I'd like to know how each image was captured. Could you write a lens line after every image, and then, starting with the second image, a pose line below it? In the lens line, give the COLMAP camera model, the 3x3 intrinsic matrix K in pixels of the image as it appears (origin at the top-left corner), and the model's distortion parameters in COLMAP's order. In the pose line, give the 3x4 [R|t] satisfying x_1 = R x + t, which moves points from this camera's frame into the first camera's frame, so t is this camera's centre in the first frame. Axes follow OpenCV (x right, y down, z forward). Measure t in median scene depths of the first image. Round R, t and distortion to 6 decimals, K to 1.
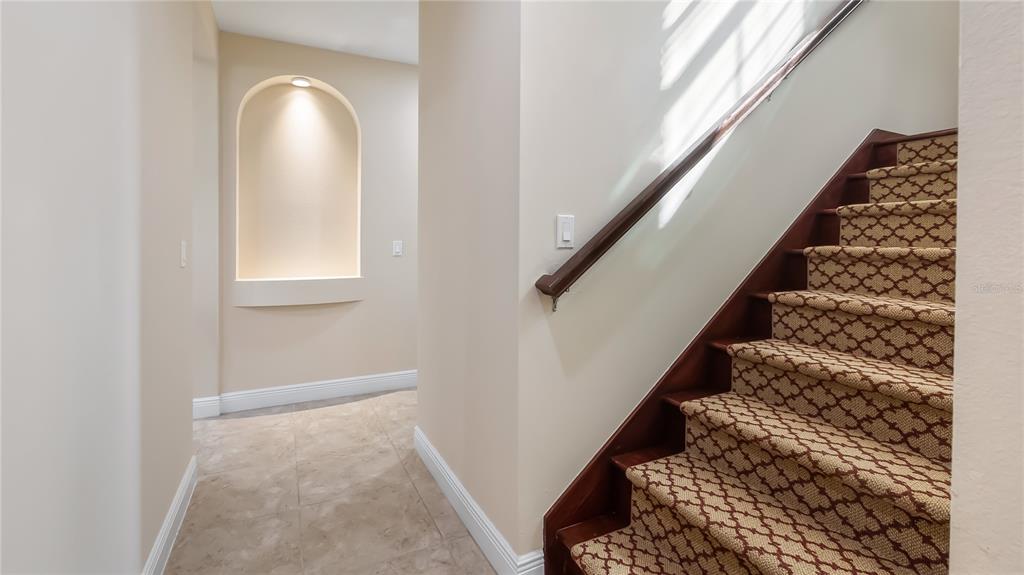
lens RADIAL K [[433.1, 0, 512.0], [0, 433.1, 287.5], [0, 0, 1]] dist [-0.000273, 0.000002]
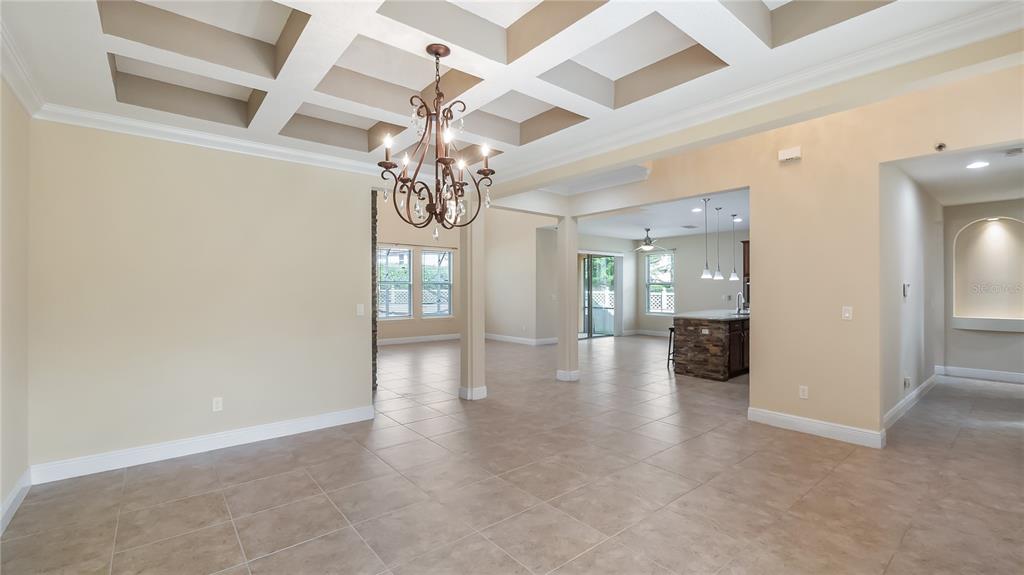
lens RADIAL K [[433.1, 0, 512.0], [0, 433.1, 287.5], [0, 0, 1]] dist [-0.000273, 0.000002]
pose [[0.203458, -0.014163, -0.978981, 1.009634], [-0.020892, 0.999605, -0.018803, -0.082658], [0.978861, 0.024278, 0.203082, -1.560886]]
